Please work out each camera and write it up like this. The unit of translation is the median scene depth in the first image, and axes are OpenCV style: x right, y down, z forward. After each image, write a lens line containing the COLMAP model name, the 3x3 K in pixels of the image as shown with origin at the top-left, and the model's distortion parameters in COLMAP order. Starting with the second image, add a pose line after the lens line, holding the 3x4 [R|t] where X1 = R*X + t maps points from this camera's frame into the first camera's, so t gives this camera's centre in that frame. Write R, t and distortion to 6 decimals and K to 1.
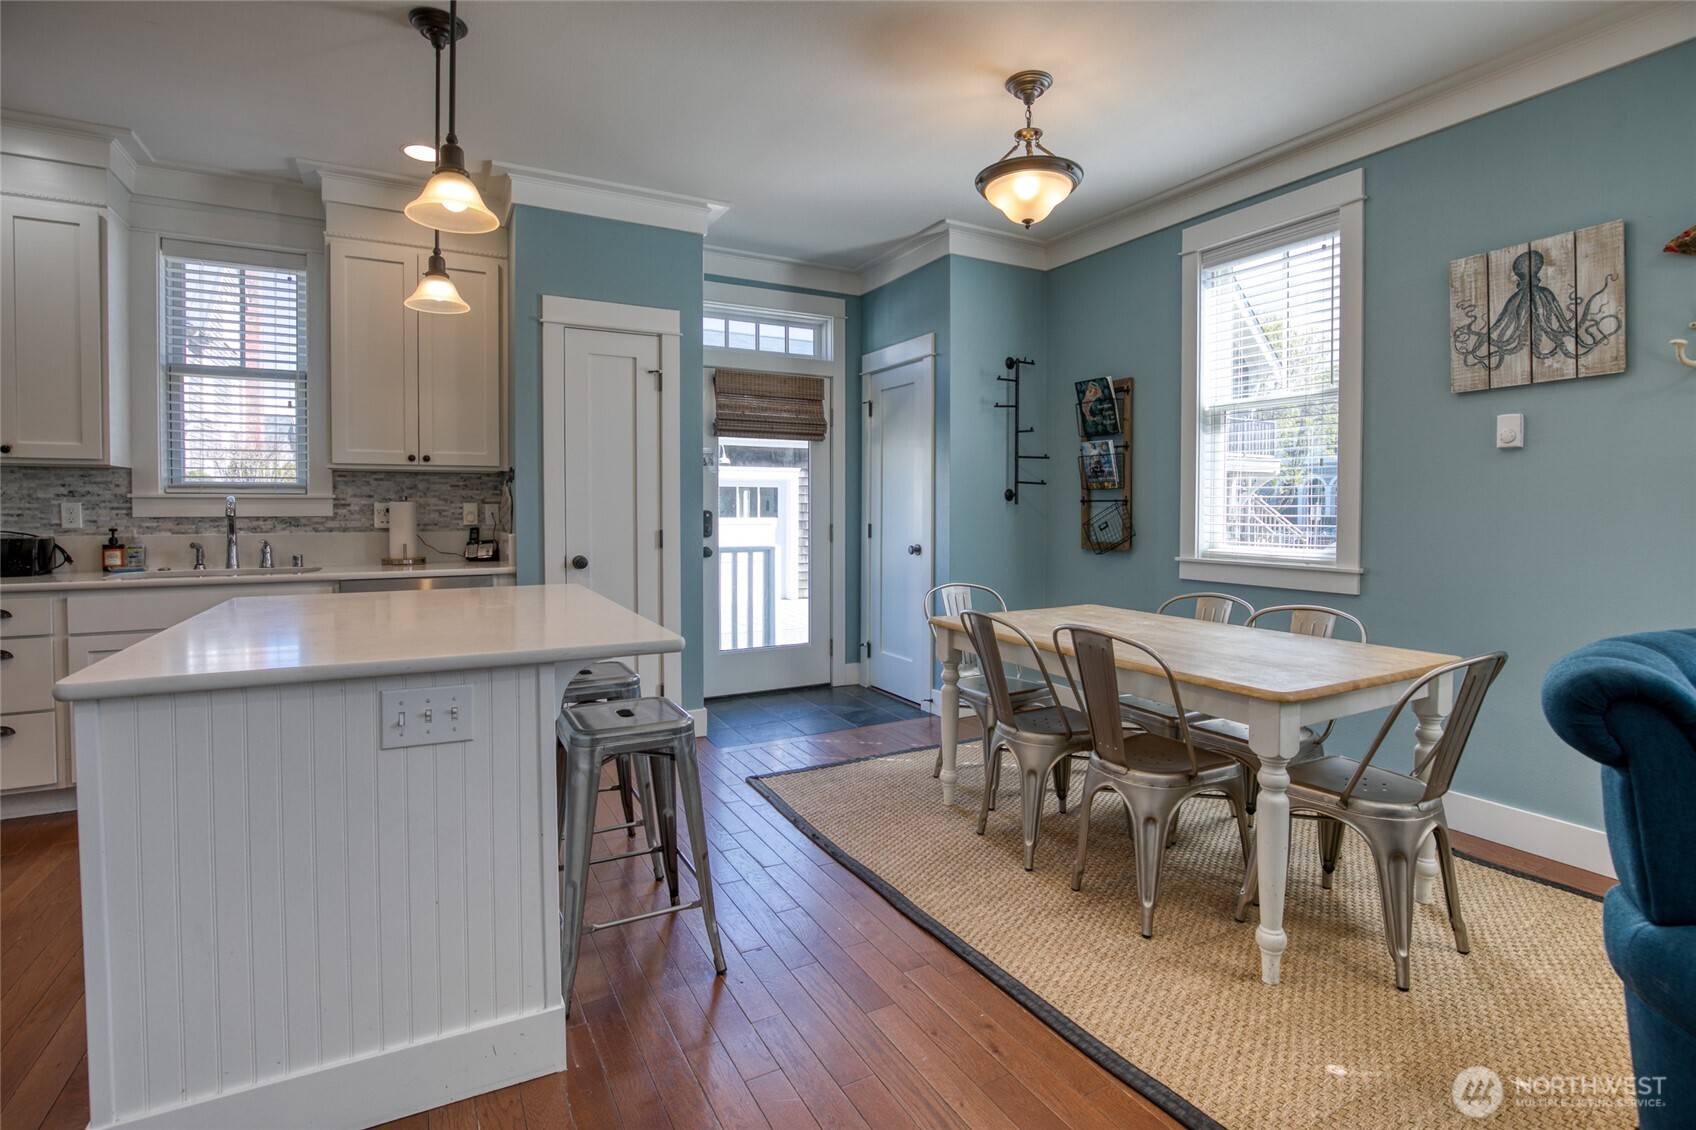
lens RADIAL K [[803.3, 0, 866.5], [0, 803.3, 523.2], [0, 0, 1]] dist [-0.038145, 0.008388]
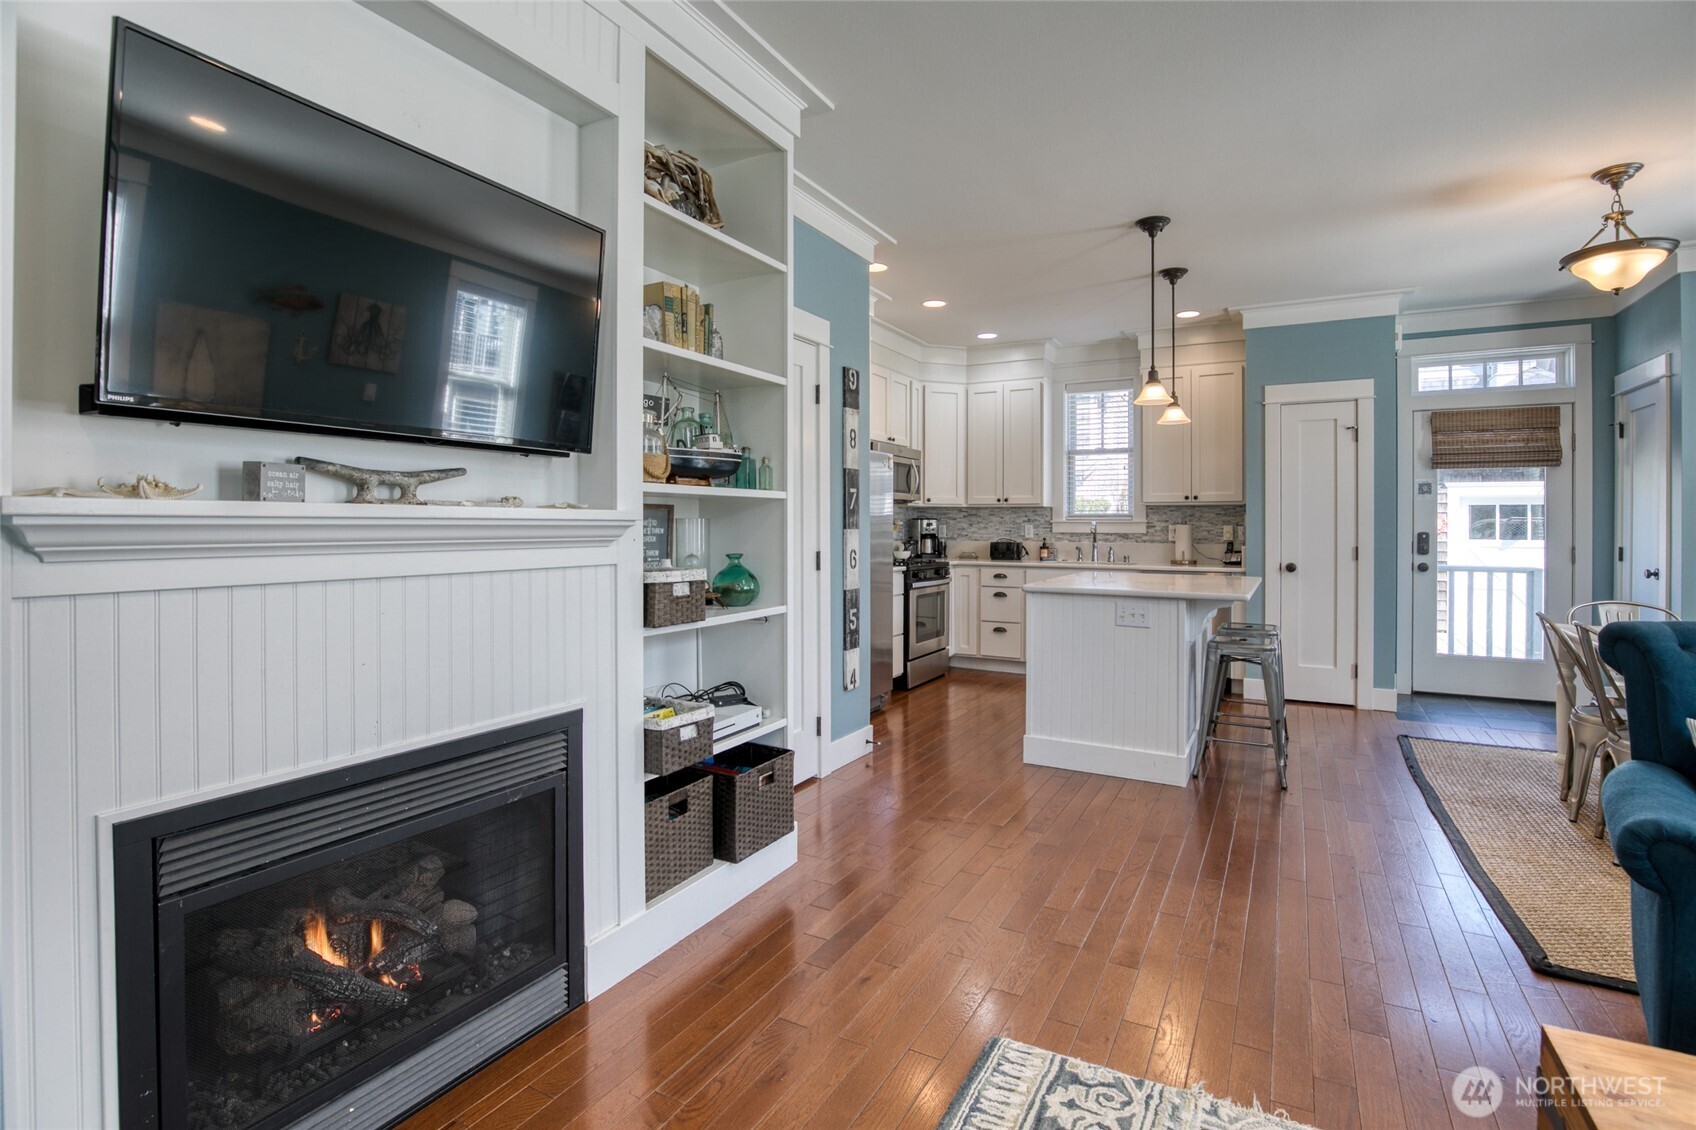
lens RADIAL K [[803.3, 0, 853.5], [0, 803.3, 526.9], [0, 0, 1]] dist [-0.038145, 0.008388]
pose [[0.529276, 0.003898, -0.848441, 0.437366], [-0.020045, 0.999768, -0.007911, 0.003556], [0.848213, 0.021194, 0.529231, -0.422892]]
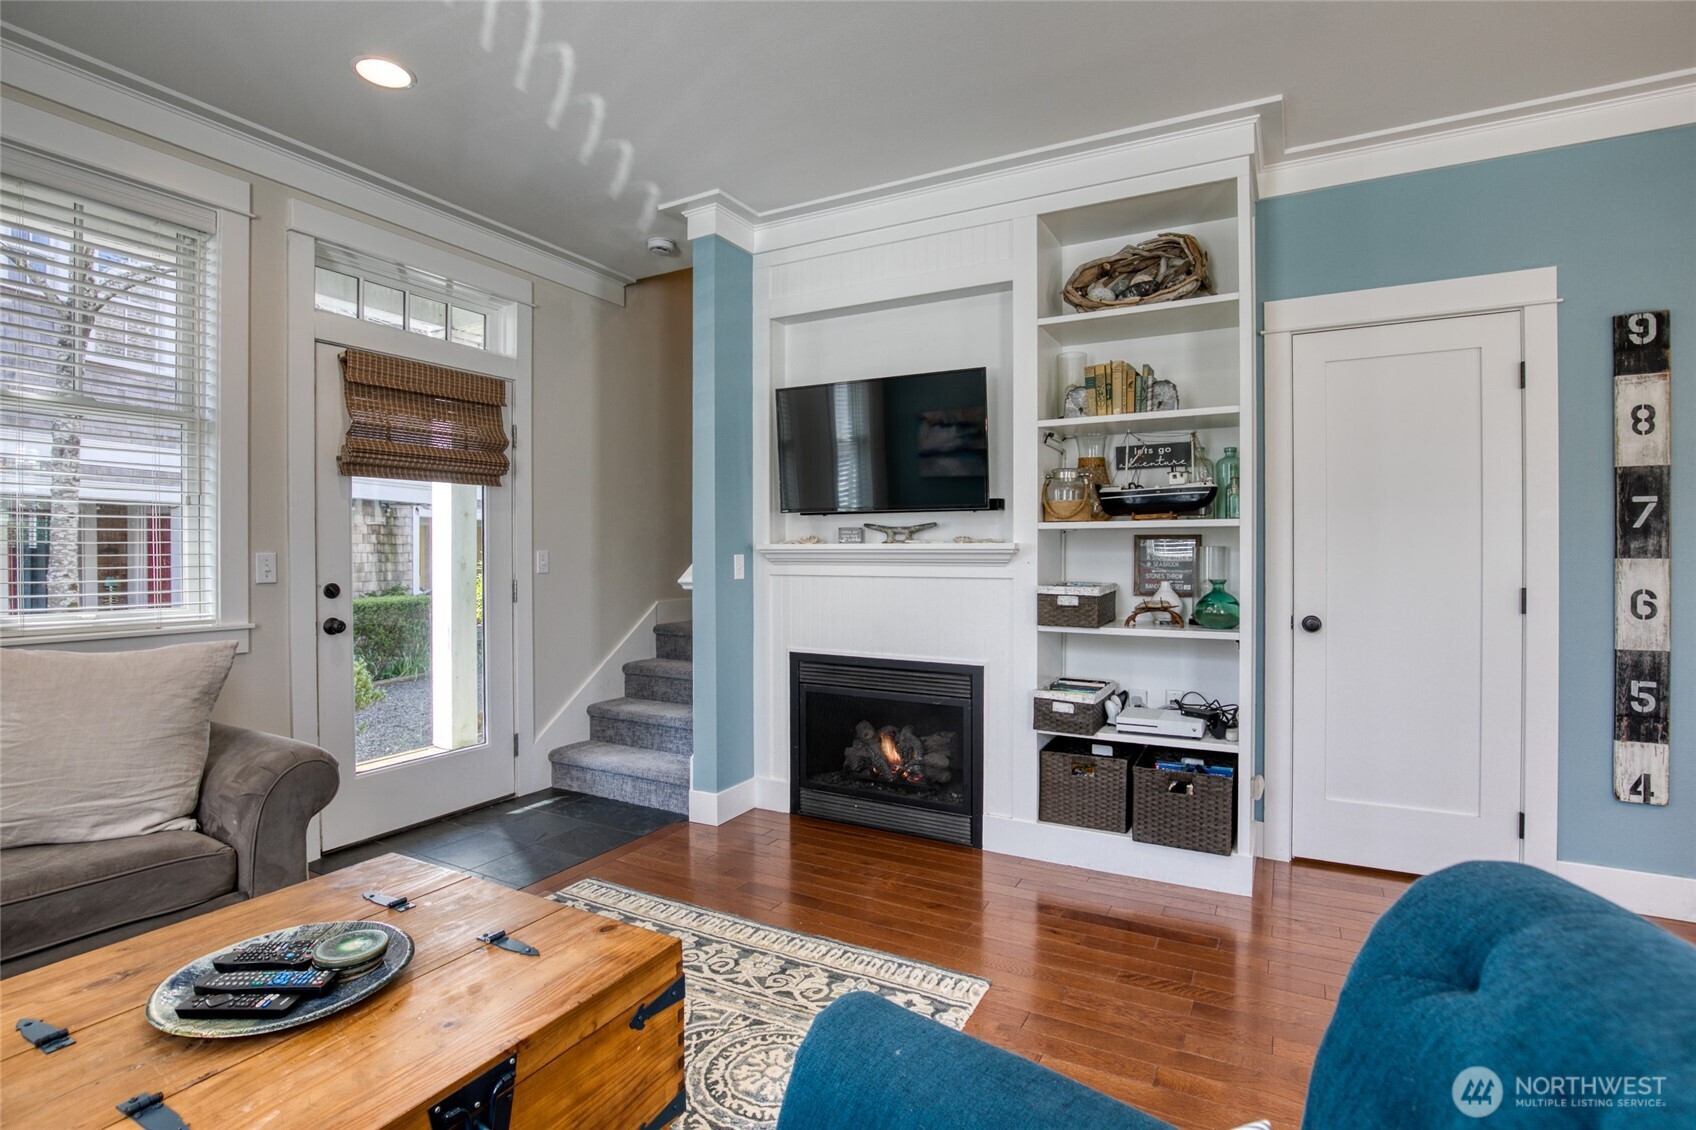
lens RADIAL K [[803.3, 0, 874.0], [0, 803.3, 560.4], [0, 0, 1]] dist [-0.038145, 0.008388]
pose [[-0.841611, 0.004307, -0.540068, 0.455986], [-0.010457, 0.999651, 0.024267, -0.009667], [0.539984, 0.026071, -0.841272, 0.357489]]
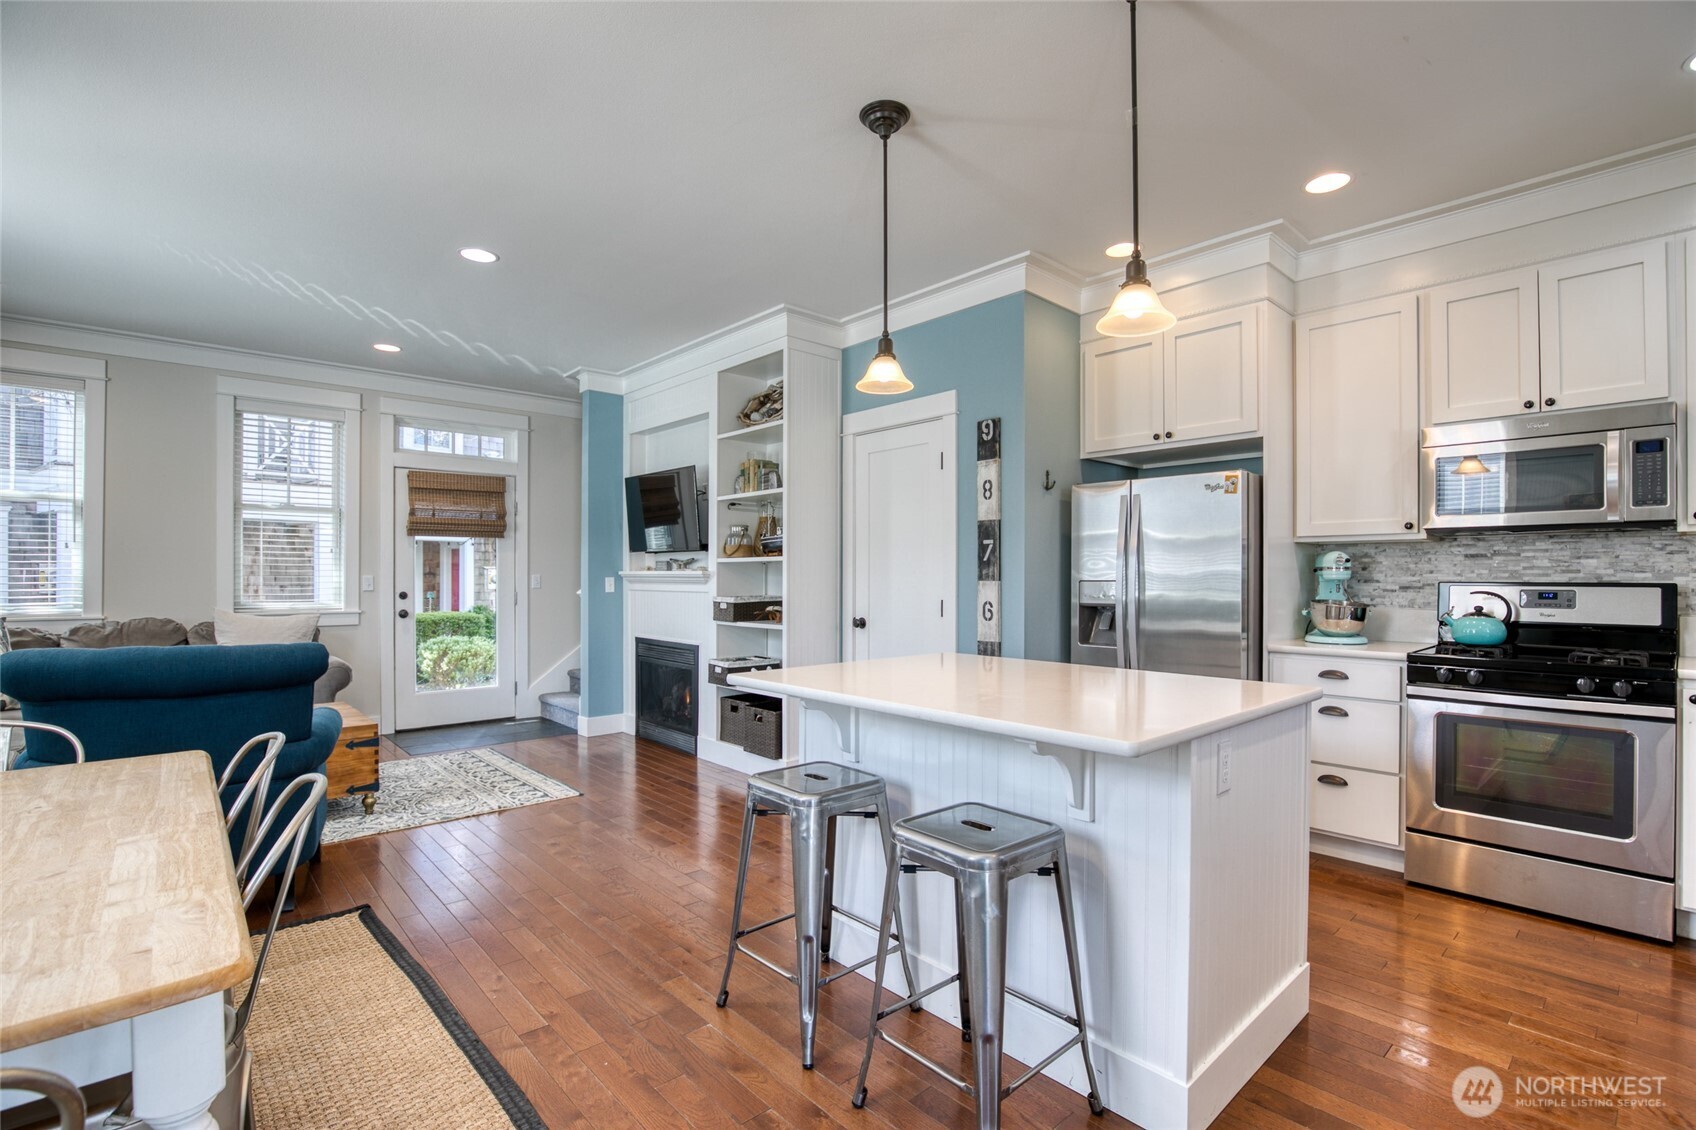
lens RADIAL K [[803.3, 0, 883.4], [0, 803.3, 575.8], [0, 0, 1]] dist [-0.038145, 0.008388]
pose [[-0.973451, -0.004452, -0.228854, -0.098058], [-0.007941, 0.999866, 0.014329, -0.022641], [0.228759, 0.015766, -0.973355, 1.152513]]
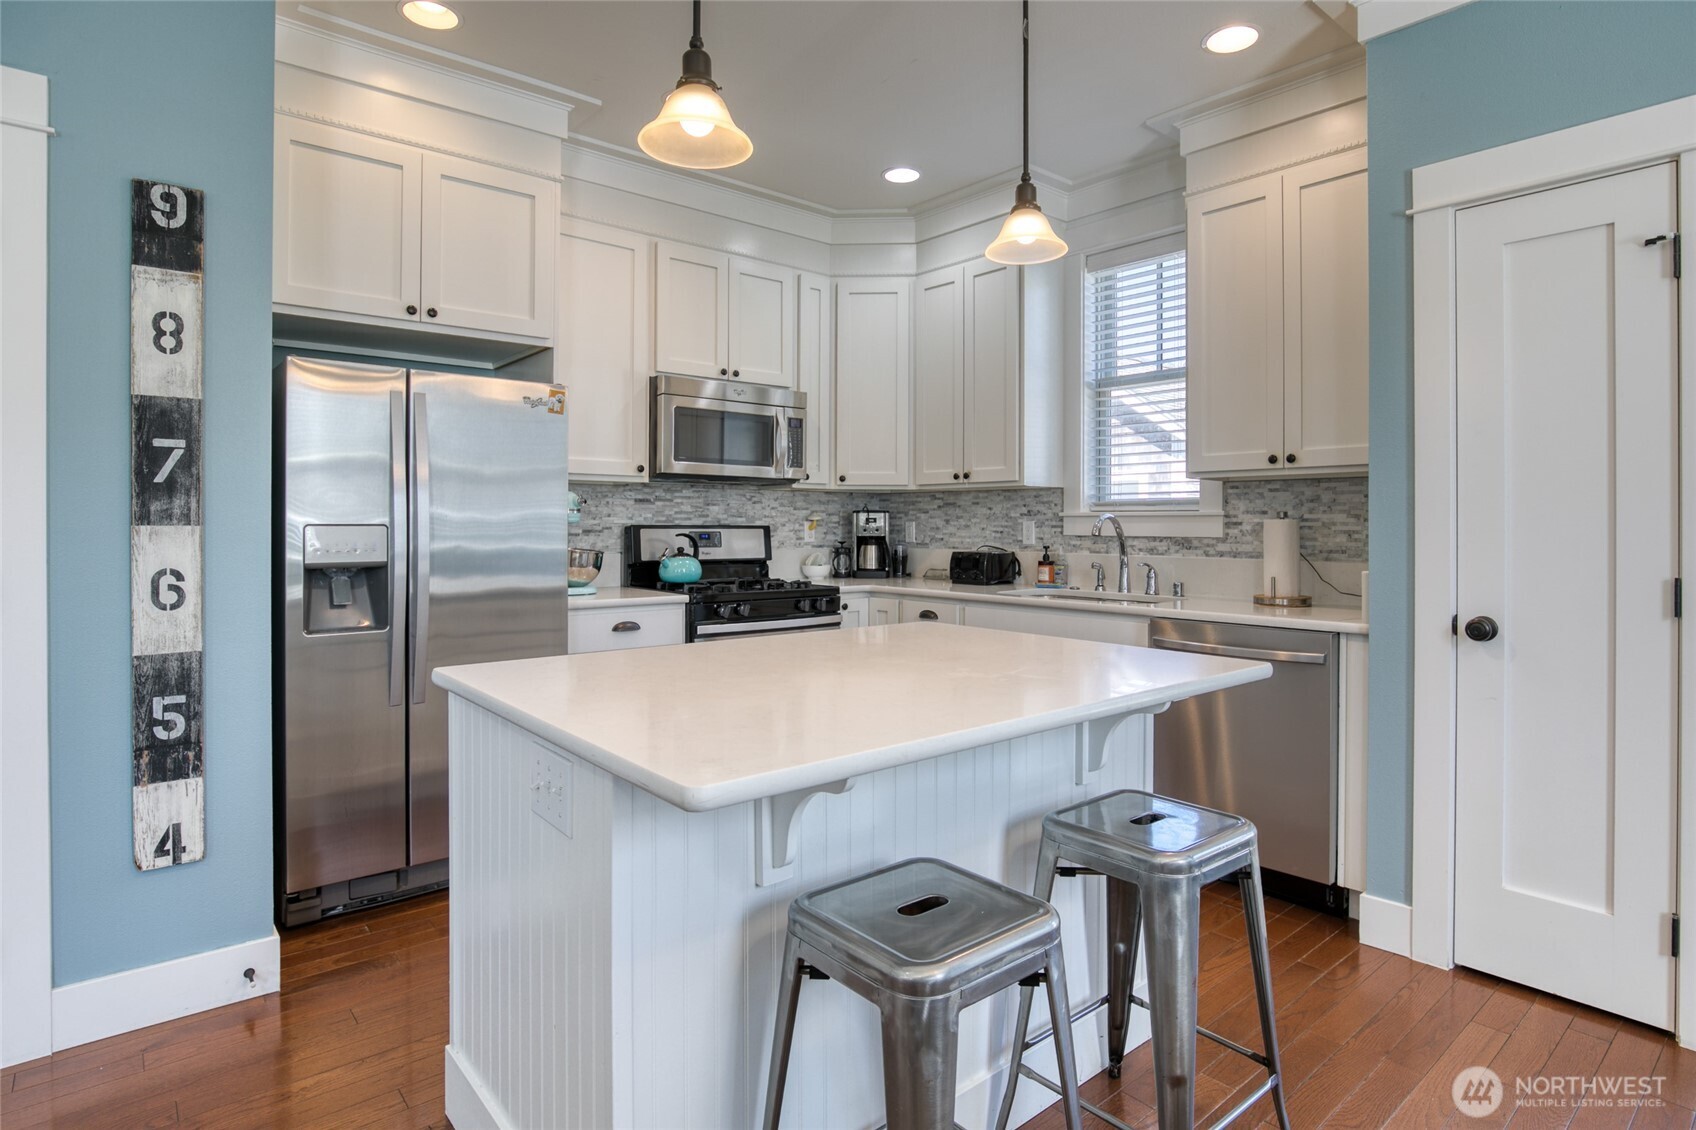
lens RADIAL K [[904.2, 0, 858.3], [0, 904.2, 522.6], [0, 0, 1]] dist [-0.020291, 0.000751]
pose [[0.198570, -0.001290, -0.980086, 0.159176], [-0.022746, 0.999724, -0.005924, -0.010338], [0.979823, 0.023469, 0.198485, 0.461020]]
